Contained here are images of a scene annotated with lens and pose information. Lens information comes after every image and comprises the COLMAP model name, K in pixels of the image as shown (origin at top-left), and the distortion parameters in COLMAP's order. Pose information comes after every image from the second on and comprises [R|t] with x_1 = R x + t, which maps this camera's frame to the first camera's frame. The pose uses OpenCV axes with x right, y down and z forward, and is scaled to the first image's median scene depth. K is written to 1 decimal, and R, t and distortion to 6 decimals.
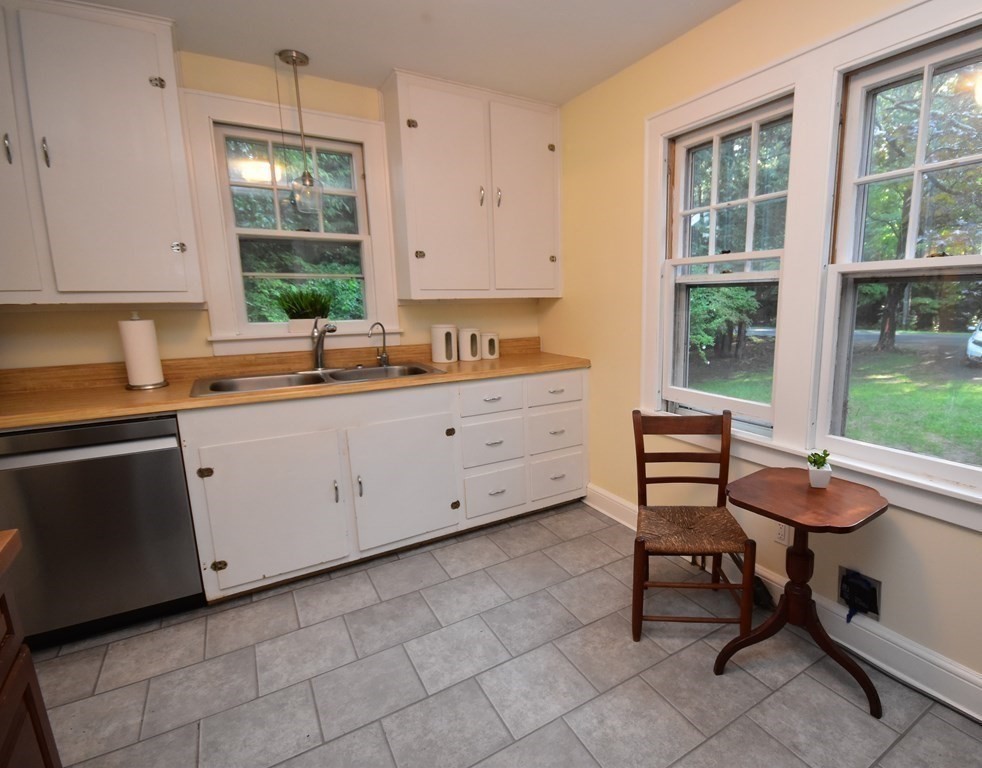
lens RADIAL K [[503.7, 0, 580.1], [0, 503.7, 391.8], [0, 0, 1]] dist [-0.007662, -0.001179]
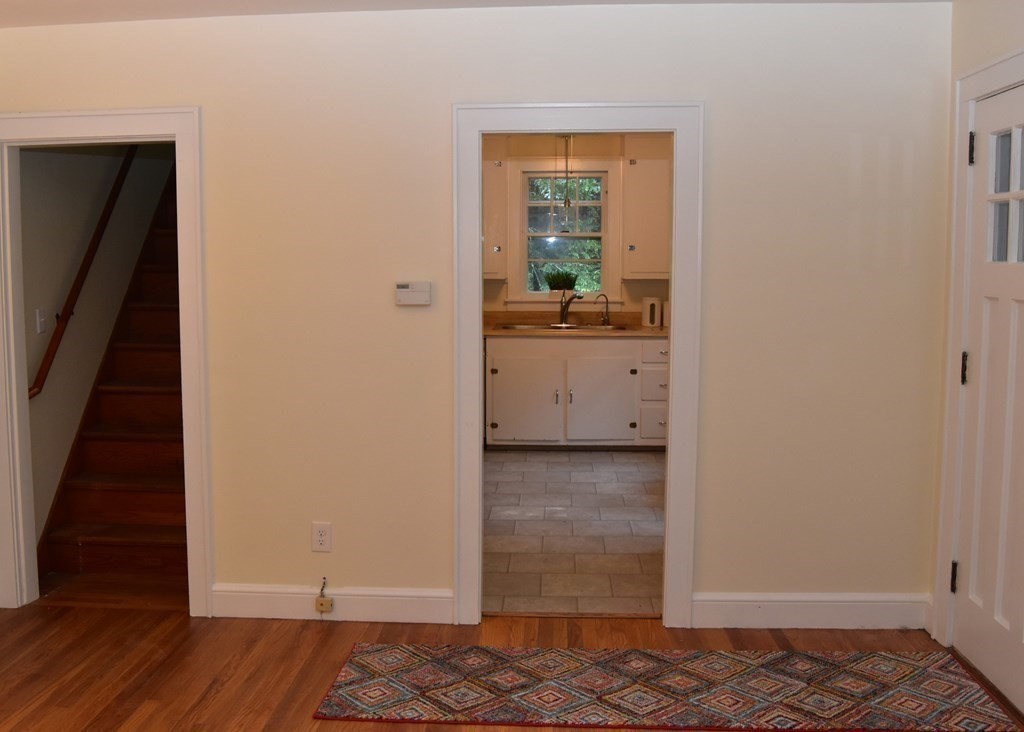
lens RADIAL K [[986.5, 0, 509.6], [0, 986.5, 359.0], [0, 0, 1]] dist [-0.065534, 0.000000]
pose [[0.799725, 0.073435, -0.595858, 1.214874], [-0.118673, 0.992244, -0.036988, 0.204149], [0.588520, 0.100293, 0.802238, -1.571261]]
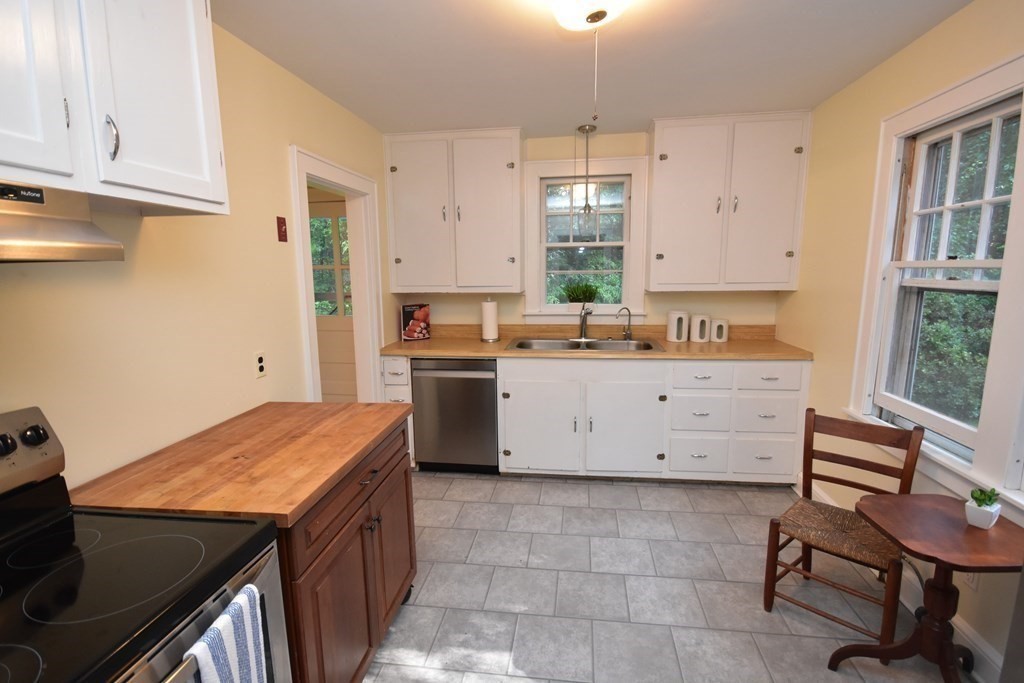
lens RADIAL K [[474.5, 0, 513.8], [0, 474.5, 347.6], [0, 0, 1]] dist [-0.015860, -0.000494]
pose [[0.740796, 0.108728, -0.662872, 0.256041], [-0.116049, 0.992691, 0.033135, -0.044743], [0.661629, 0.052379, 0.747999, -0.149218]]
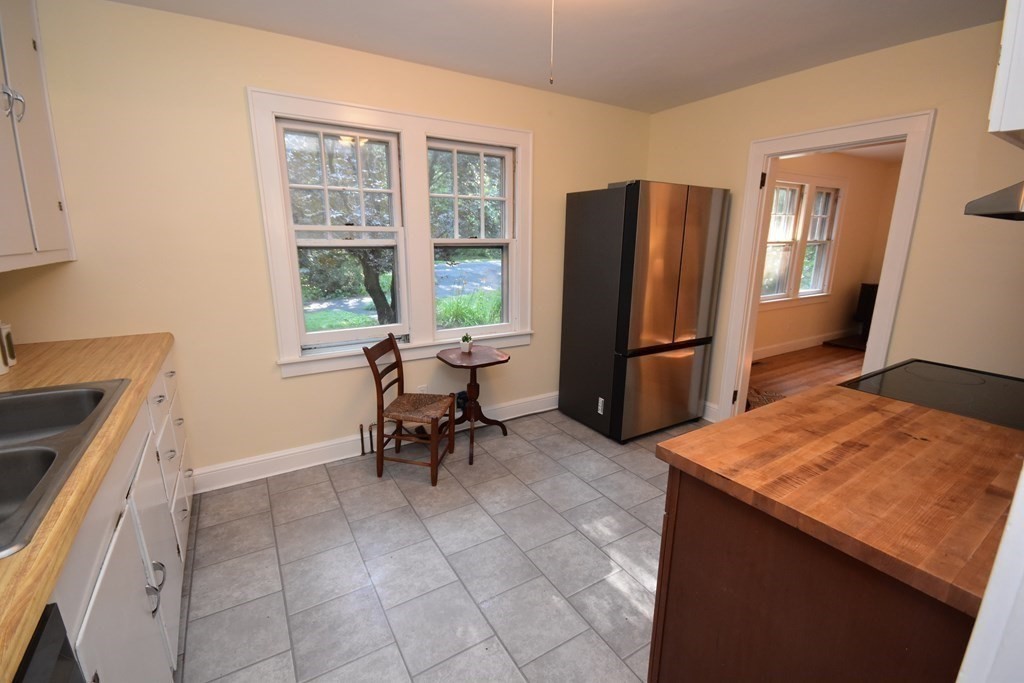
lens RADIAL K [[442.0, 0, 504.3], [0, 442.0, 350.8], [0, 0, 1]] dist [-0.002514, 0.000510]
pose [[0.074305, -0.248377, 0.965809, -0.850512], [0.175080, 0.956693, 0.232563, -0.140633], [-0.981746, 0.151813, 0.114573, 0.450797]]
